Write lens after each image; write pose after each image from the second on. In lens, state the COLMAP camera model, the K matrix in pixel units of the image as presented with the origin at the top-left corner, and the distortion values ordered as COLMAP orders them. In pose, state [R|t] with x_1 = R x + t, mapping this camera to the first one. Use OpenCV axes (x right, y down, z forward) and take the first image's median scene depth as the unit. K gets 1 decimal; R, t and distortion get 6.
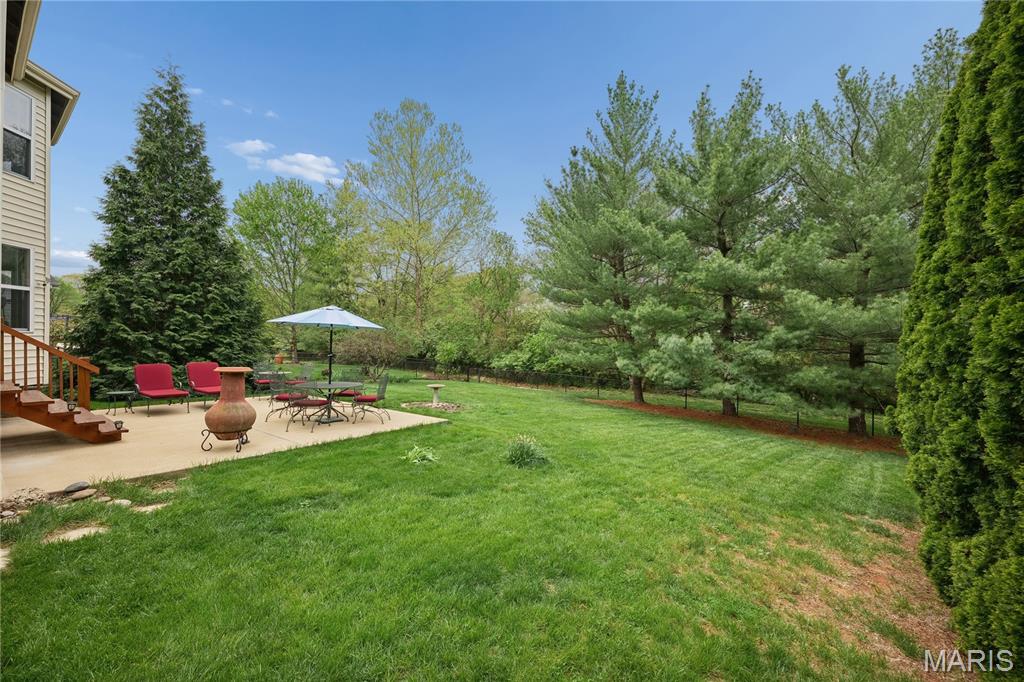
lens RADIAL K [[406.9, 0, 516.8], [0, 406.9, 336.8], [0, 0, 1]] dist [-0.000900, -0.000370]
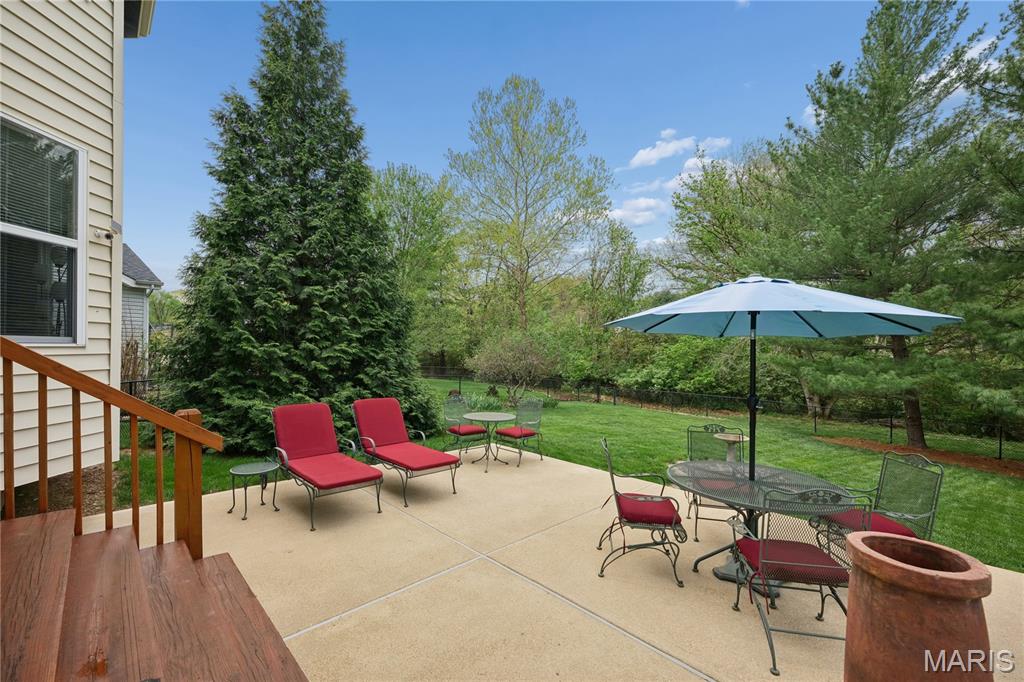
lens RADIAL K [[421.2, 0, 526.3], [0, 421.2, 344.7], [0, 0, 1]] dist [0.001521, 0.000184]
pose [[0.991056, -0.000735, -0.133448, -0.400495], [-0.000014, 0.999984, -0.005611, -0.005919], [0.133450, 0.005562, 0.991040, 0.364295]]
